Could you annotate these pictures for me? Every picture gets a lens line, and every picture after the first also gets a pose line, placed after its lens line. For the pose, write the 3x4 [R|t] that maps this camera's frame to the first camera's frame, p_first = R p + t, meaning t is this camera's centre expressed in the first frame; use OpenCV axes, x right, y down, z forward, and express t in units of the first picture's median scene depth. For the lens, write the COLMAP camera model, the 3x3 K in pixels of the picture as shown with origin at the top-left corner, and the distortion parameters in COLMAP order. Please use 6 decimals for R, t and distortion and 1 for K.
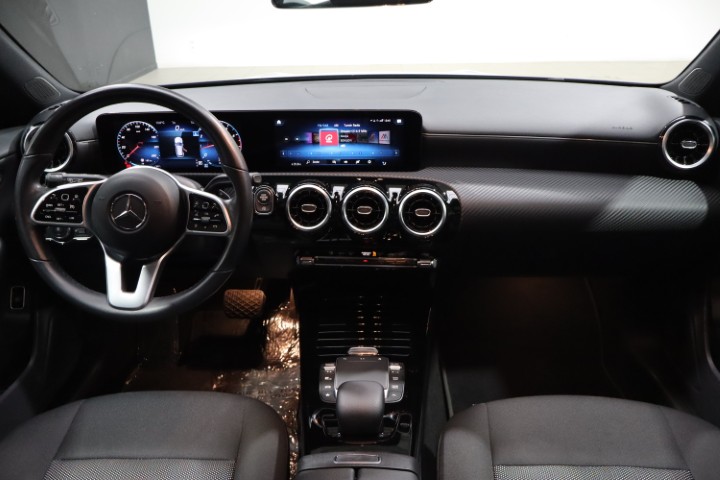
lens RADIAL K [[607.9, 0, 360.8], [0, 607.9, 237.4], [0, 0, 1]] dist [-0.027959, 0.000668]
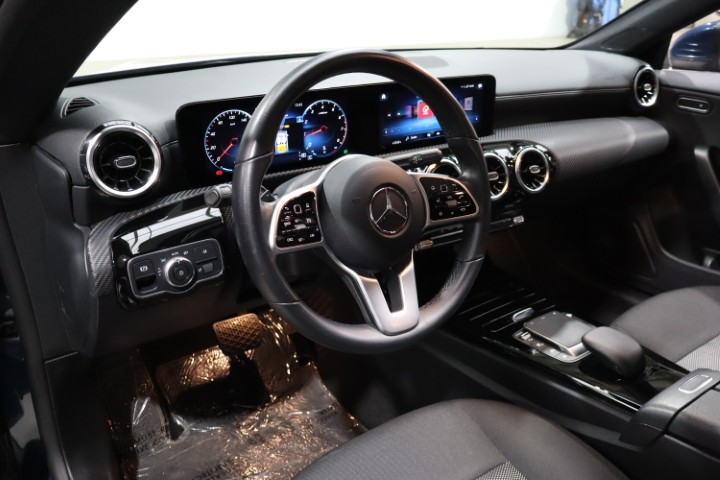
lens RADIAL K [[607.9, 0, 360.8], [0, 607.9, 243.3], [0, 0, 1]] dist [-0.027959, 0.000668]
pose [[0.784412, -0.215820, 0.581480, -0.715438], [0.211099, 0.974435, 0.076896, -0.055682], [-0.583210, 0.062432, 0.809918, 0.312170]]
